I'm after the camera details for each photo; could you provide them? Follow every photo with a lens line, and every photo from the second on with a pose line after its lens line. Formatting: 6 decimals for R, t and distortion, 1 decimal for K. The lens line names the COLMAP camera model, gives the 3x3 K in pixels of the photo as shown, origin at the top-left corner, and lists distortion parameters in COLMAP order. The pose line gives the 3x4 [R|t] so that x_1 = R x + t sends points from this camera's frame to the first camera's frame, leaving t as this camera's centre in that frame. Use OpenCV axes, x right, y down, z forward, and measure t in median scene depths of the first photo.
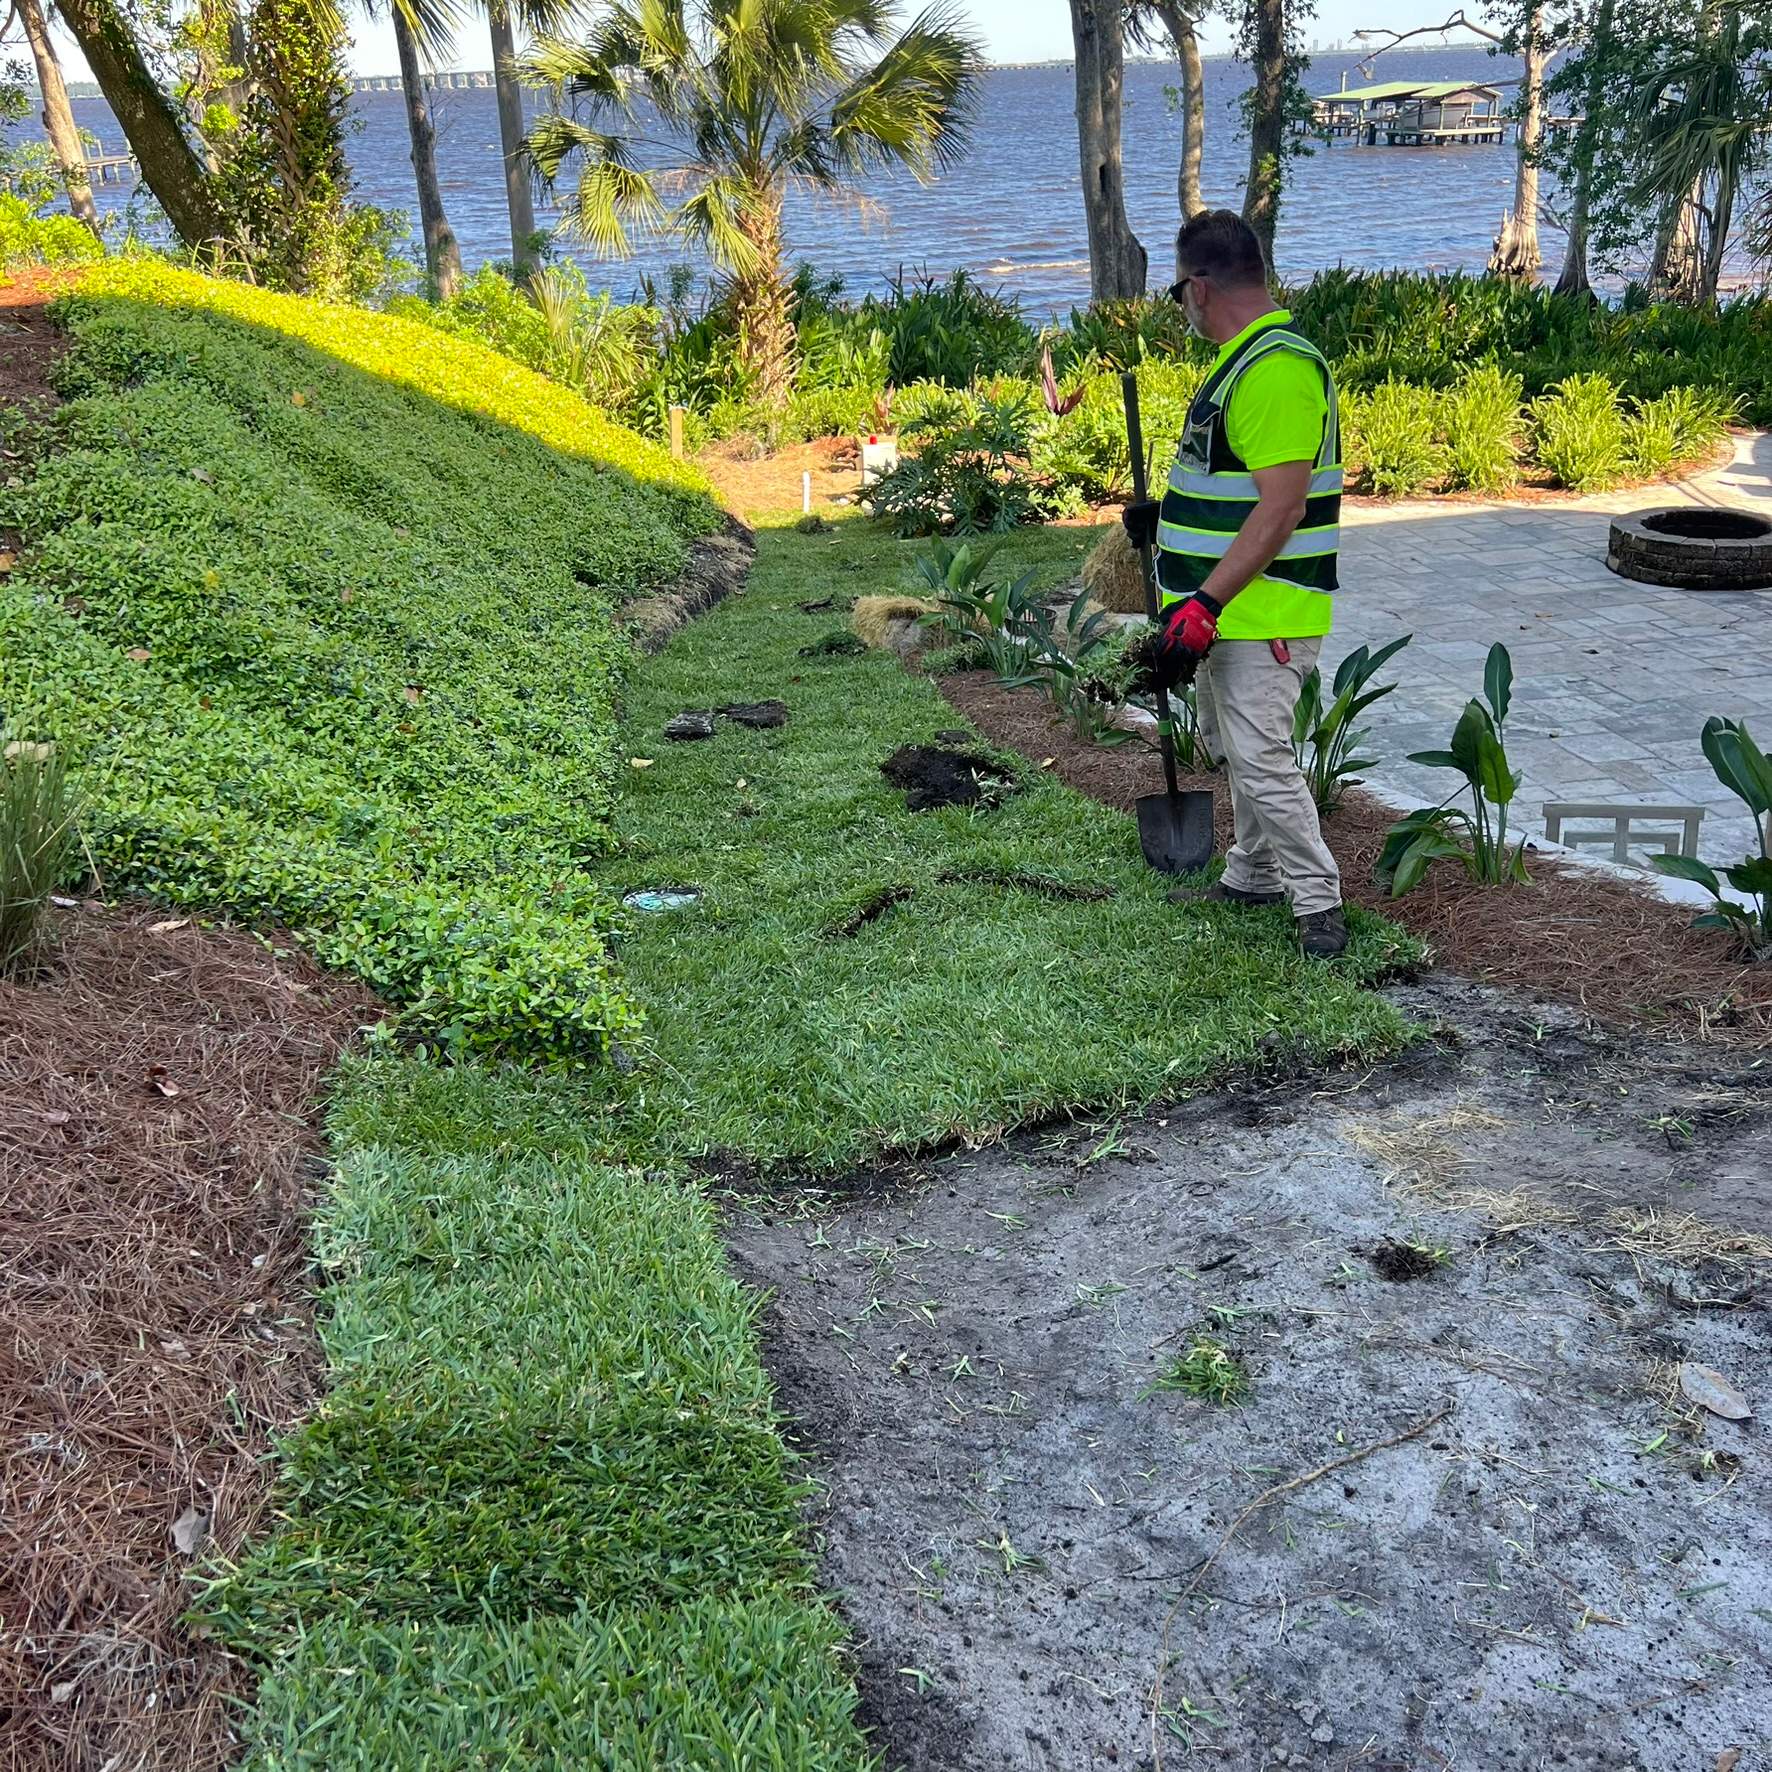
lens RADIAL K [[1777.6, 0, 884.2], [0, 1777.6, 879.5], [0, 0, 1]] dist [0.018603, 0.000000]
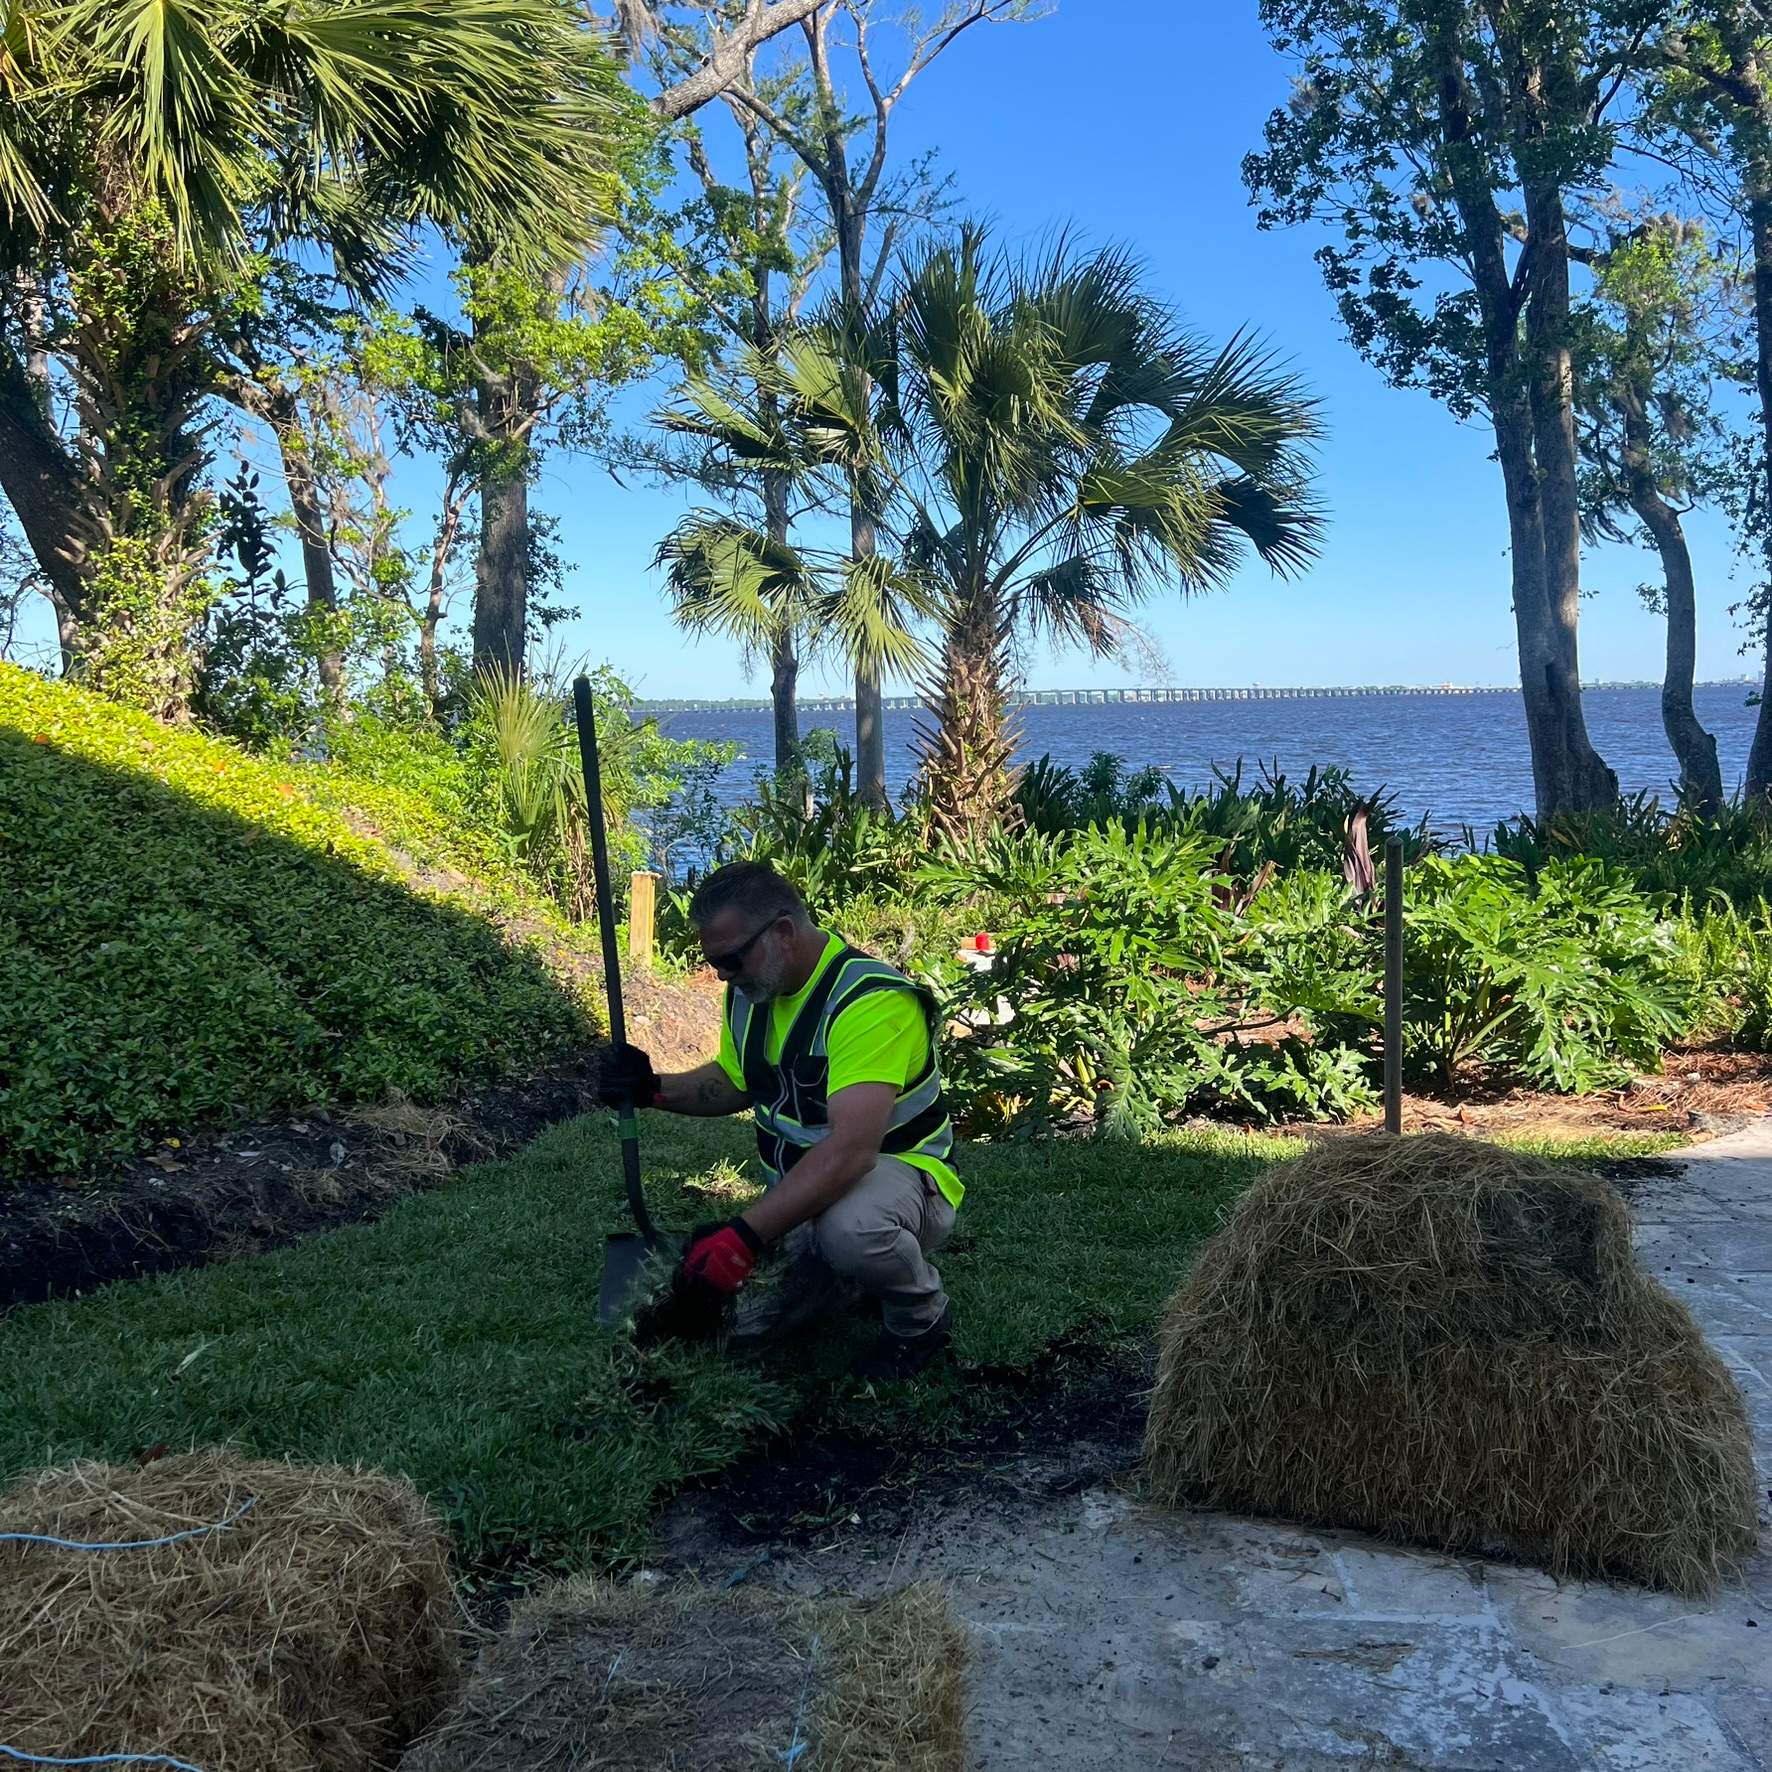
lens RADIAL K [[1777.6, 0, 876.7], [0, 1777.6, 887.1], [0, 0, 1]] dist [0.018603, 0.000000]
pose [[0.962709, 0.015367, -0.270102, 0.063580], [-0.100395, 0.947389, -0.303931, -0.065355], [0.251221, 0.319714, 0.913603, 0.320408]]
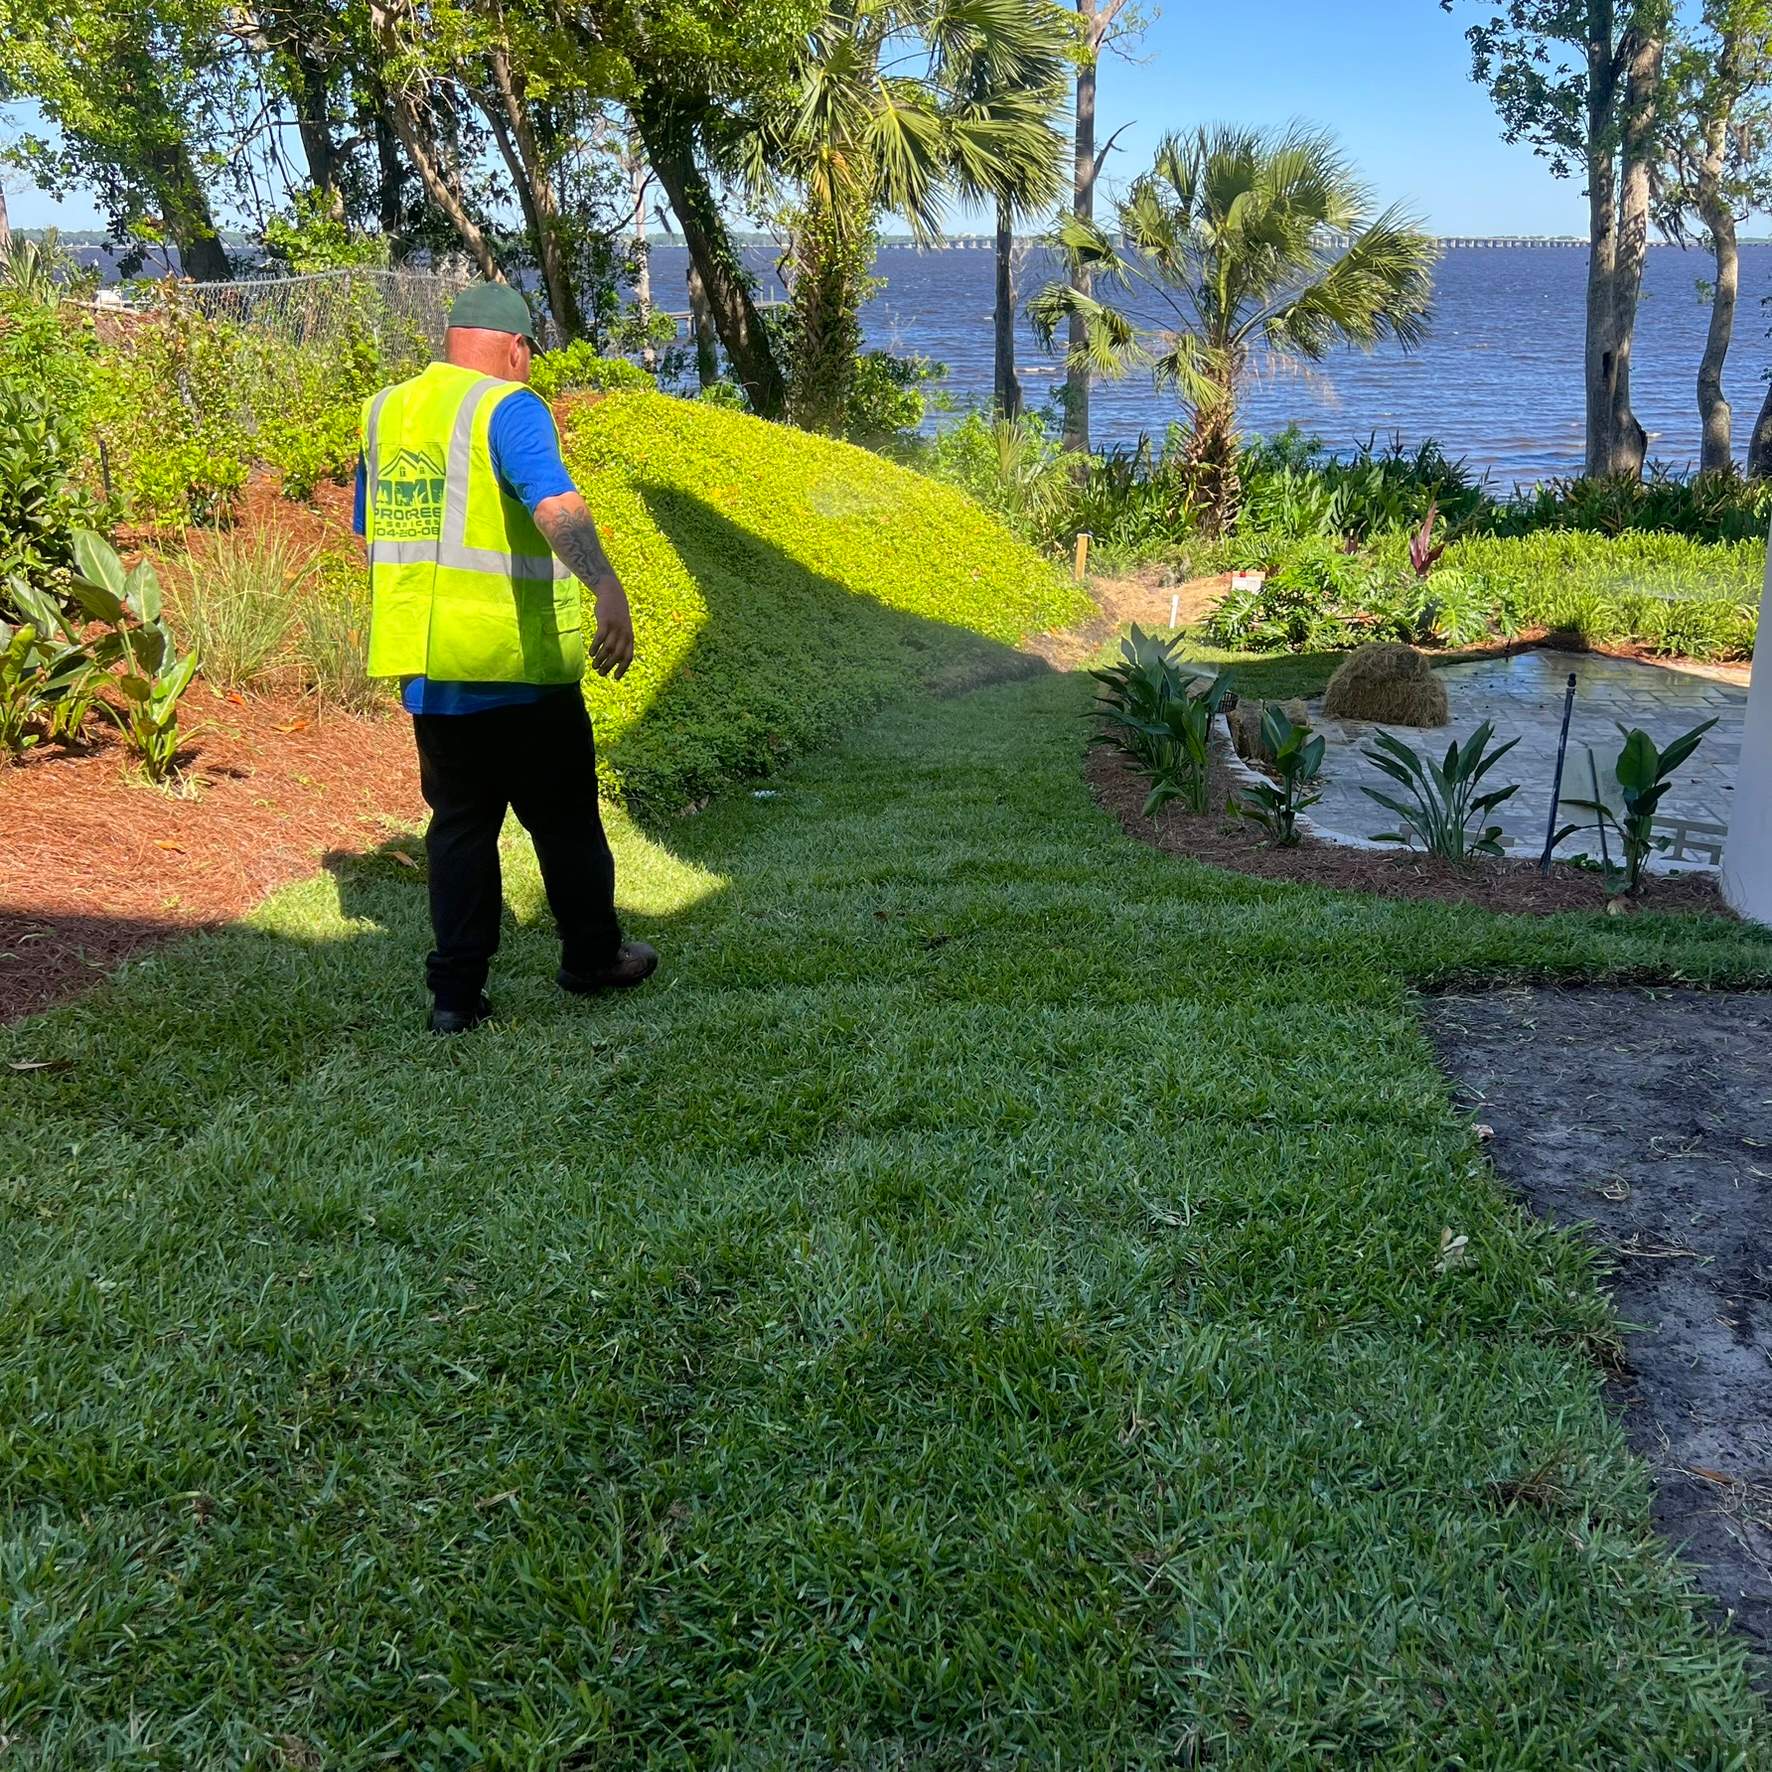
lens RADIAL K [[1777.6, 0, 899.3], [0, 1777.6, 912.4], [0, 0, 1]] dist [0.018603, 0.000000]
pose [[0.946232, 0.140295, -0.291482, 0.095958], [-0.158167, 0.986659, -0.038558, 0.033287], [0.282184, 0.082588, 0.955799, -0.102612]]
